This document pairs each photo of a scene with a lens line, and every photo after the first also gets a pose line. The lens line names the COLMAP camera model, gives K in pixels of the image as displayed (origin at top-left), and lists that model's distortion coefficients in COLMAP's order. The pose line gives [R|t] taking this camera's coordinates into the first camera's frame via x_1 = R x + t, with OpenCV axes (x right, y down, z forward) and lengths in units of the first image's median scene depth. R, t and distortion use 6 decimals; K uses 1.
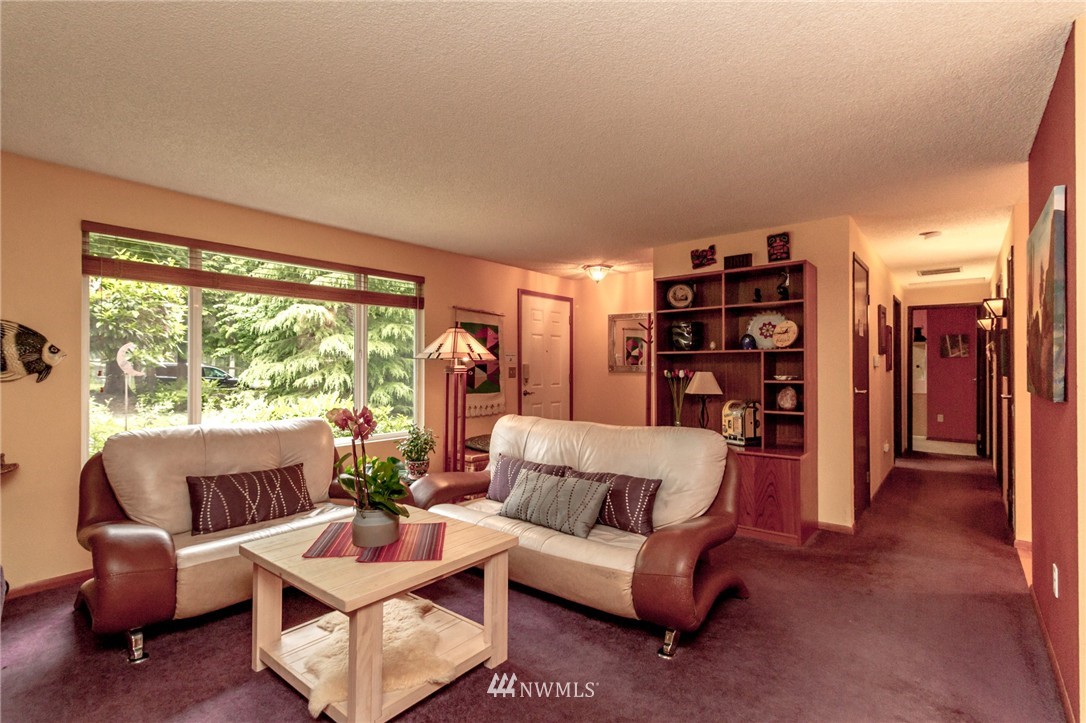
lens RADIAL K [[504.8, 0, 539.9], [0, 504.8, 364.0], [0, 0, 1]] dist [-0.000567, 0.001016]
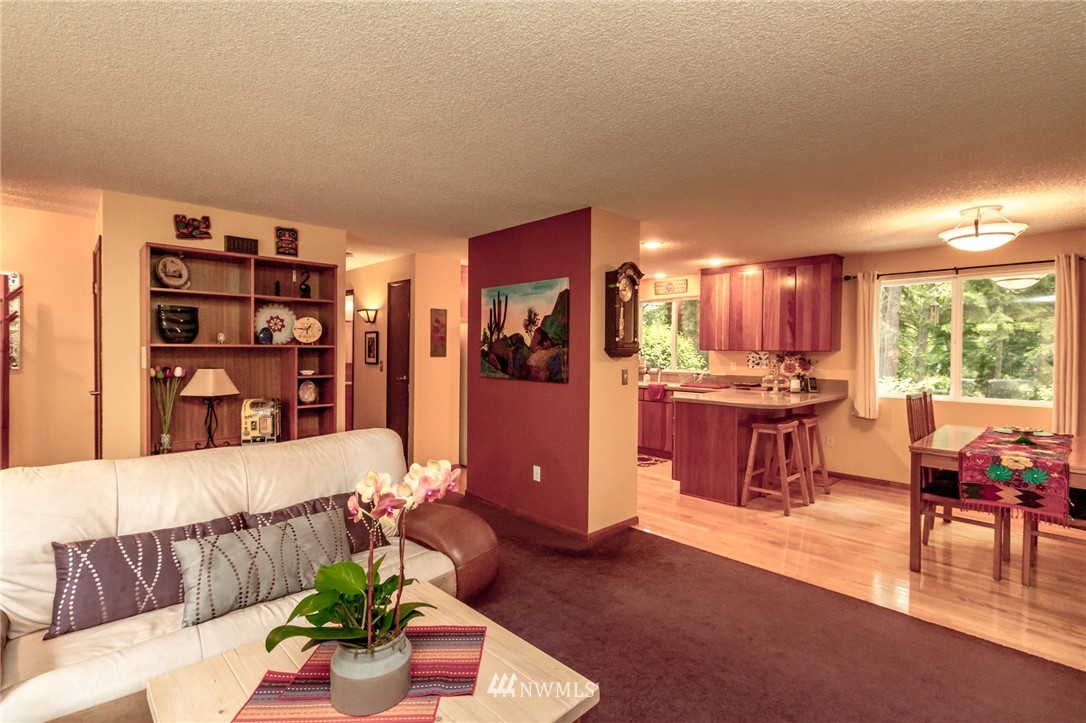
lens RADIAL K [[504.8, 0, 533.4], [0, 504.8, 357.4], [0, 0, 1]] dist [-0.000567, 0.001016]
pose [[0.130538, -0.014529, 0.991337, -0.447514], [-0.015776, 0.999736, 0.016729, -0.026258], [-0.991318, -0.017823, 0.130274, 0.374364]]
